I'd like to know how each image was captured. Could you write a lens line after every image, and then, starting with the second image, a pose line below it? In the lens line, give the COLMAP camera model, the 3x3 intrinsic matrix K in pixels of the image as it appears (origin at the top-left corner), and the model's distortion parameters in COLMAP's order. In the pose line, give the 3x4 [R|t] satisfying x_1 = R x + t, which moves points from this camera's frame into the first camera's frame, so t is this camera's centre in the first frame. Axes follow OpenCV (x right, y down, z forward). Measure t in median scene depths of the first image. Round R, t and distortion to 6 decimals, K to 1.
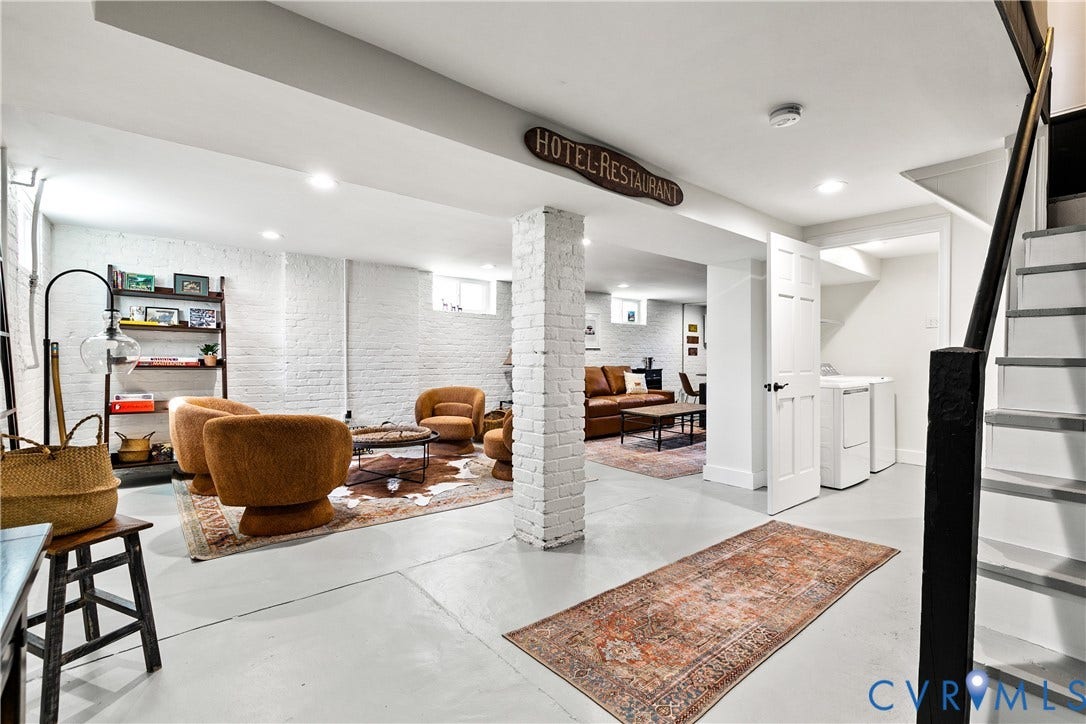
lens RADIAL K [[501.7, 0, 518.1], [0, 501.7, 363.4], [0, 0, 1]] dist [-0.030065, -0.000288]
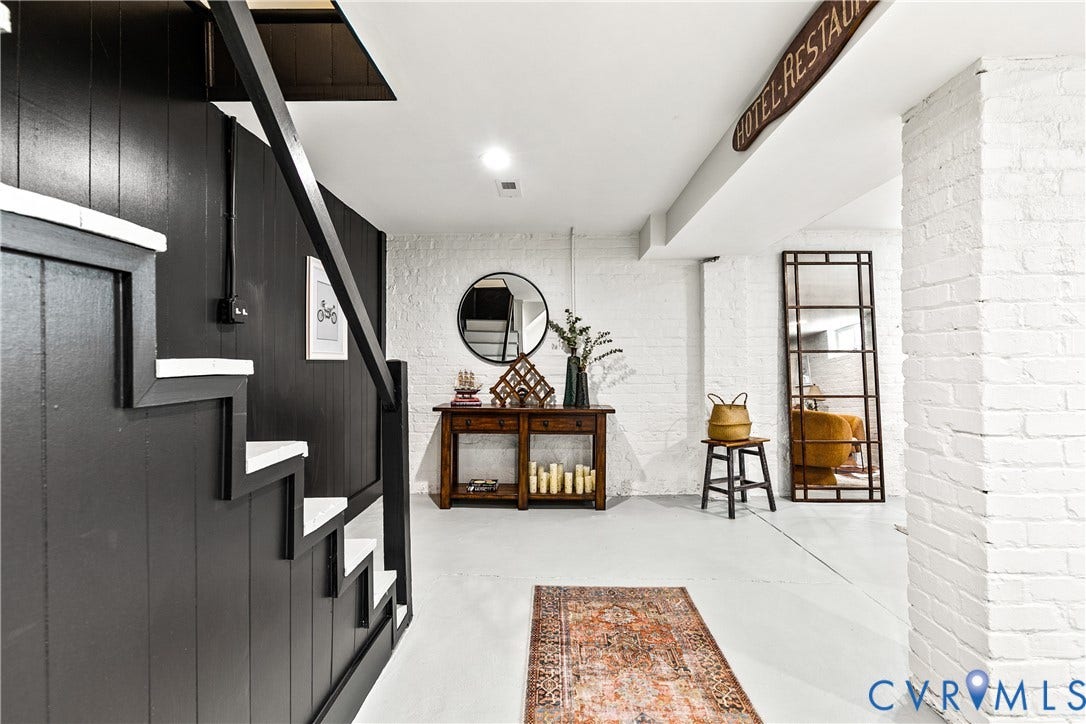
lens RADIAL K [[501.7, 0, 542.4], [0, 501.7, 358.7], [0, 0, 1]] dist [-0.030065, -0.000288]
pose [[-0.644004, -0.000310, -0.765022, 1.105007], [-0.007254, 0.999957, 0.005701, -0.022046], [0.764987, 0.009221, -0.643979, 1.469708]]
